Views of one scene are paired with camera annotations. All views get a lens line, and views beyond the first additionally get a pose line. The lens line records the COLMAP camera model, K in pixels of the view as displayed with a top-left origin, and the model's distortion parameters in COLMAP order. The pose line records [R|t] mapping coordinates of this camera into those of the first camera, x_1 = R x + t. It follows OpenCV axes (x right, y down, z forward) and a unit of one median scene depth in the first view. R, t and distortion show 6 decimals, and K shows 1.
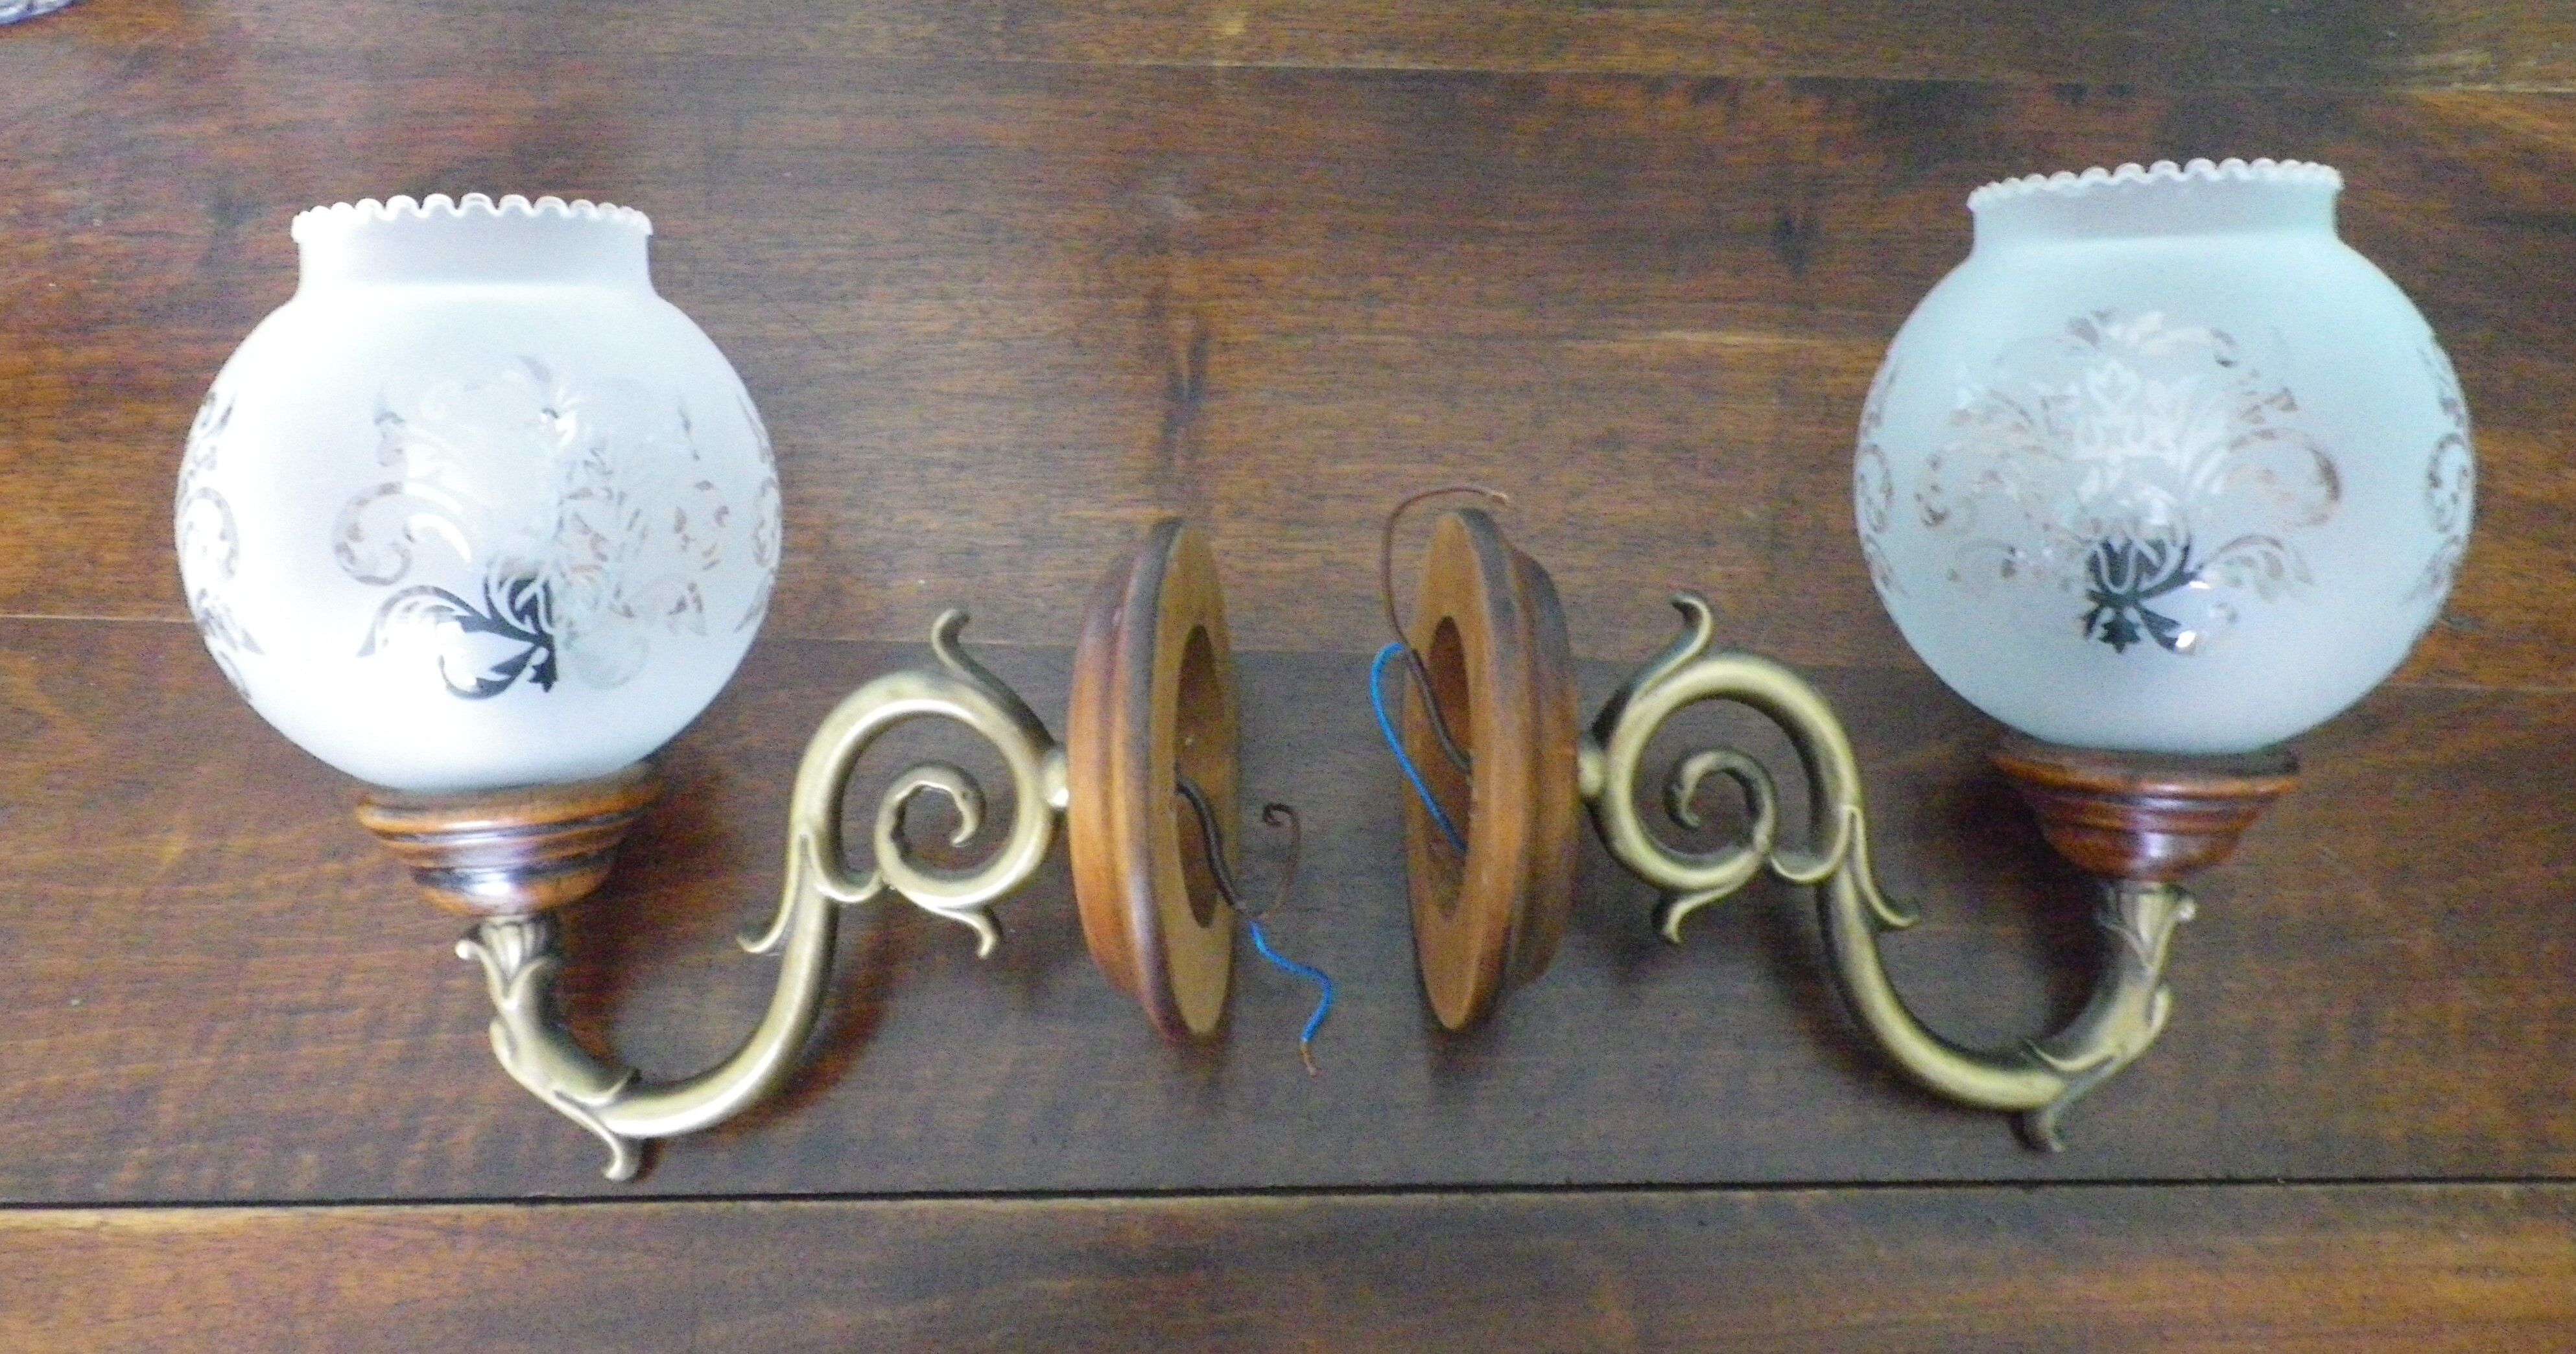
lens RADIAL K [[1937.3, 0, 1297.4], [0, 1937.3, 544.2], [0, 0, 1]] dist [-0.001636, 0.002348]
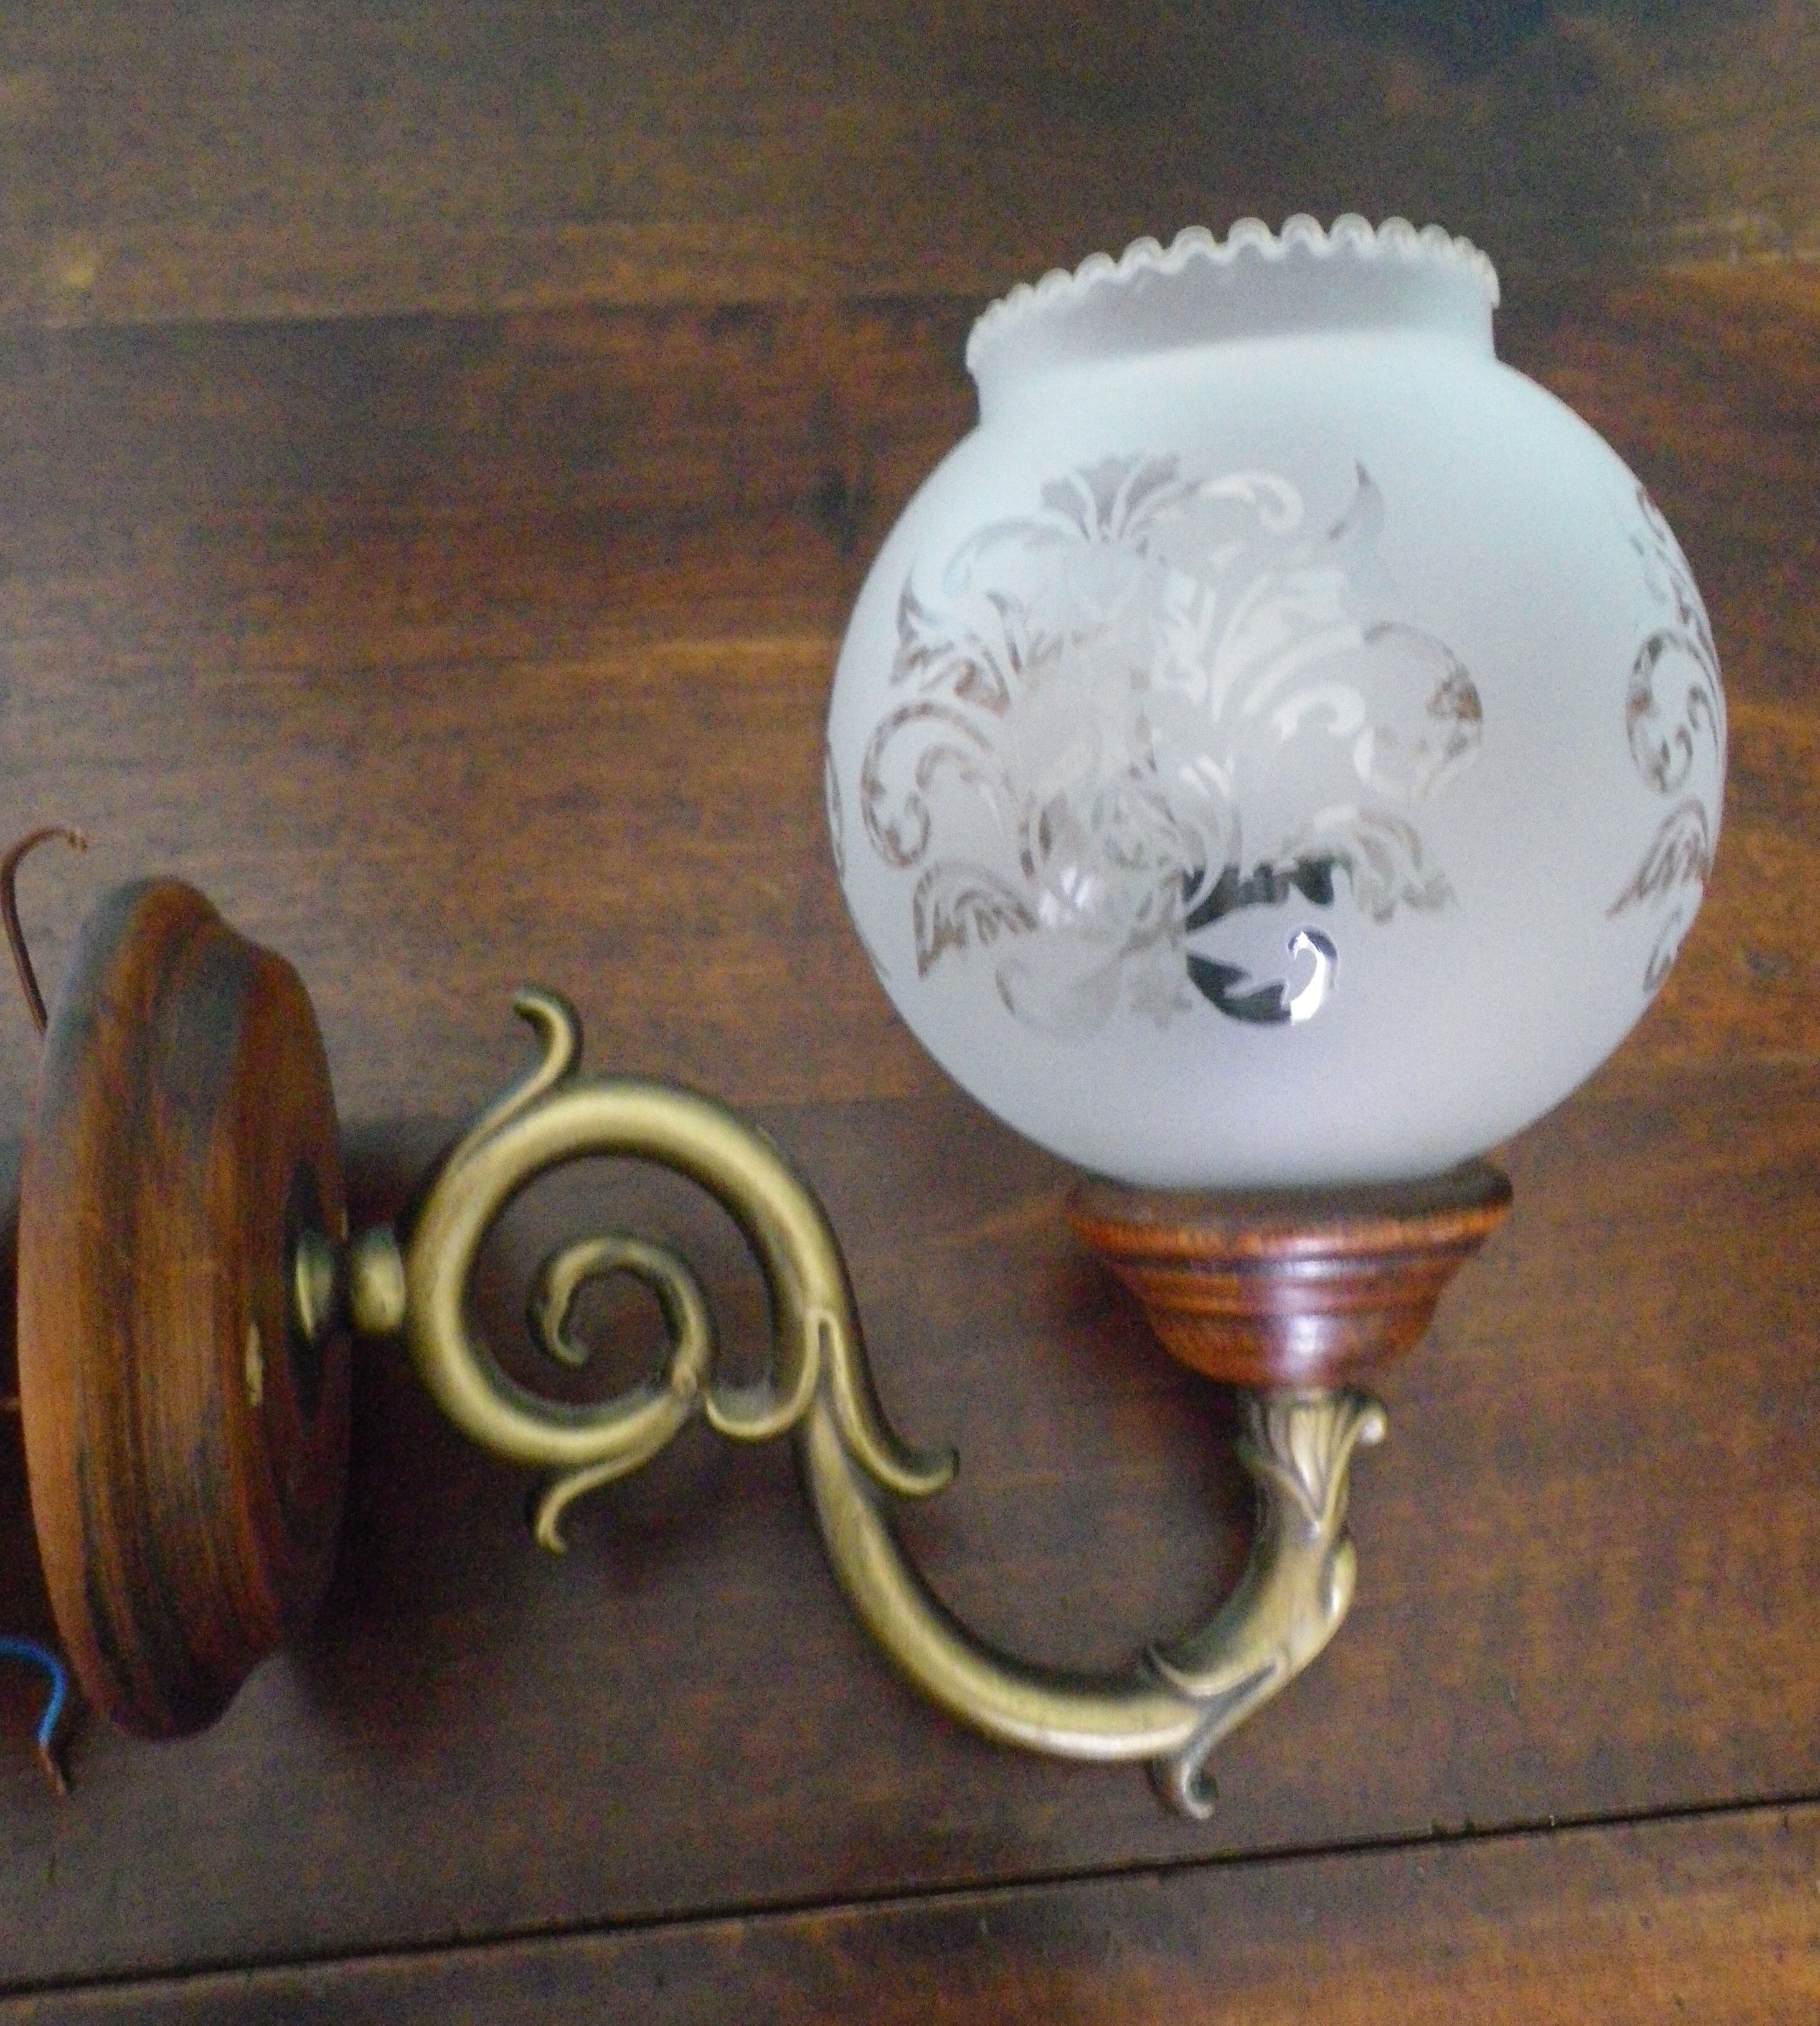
lens RADIAL K [[1894.0, 0, 910.0], [0, 1894.0, 1013.0], [0, 0, 1]] dist [0.001408, -0.011269]
pose [[0.995974, -0.070900, 0.054854, 0.272929], [0.071545, 0.997388, -0.009882, 0.044199], [-0.054010, 0.013767, 0.998445, 0.361847]]
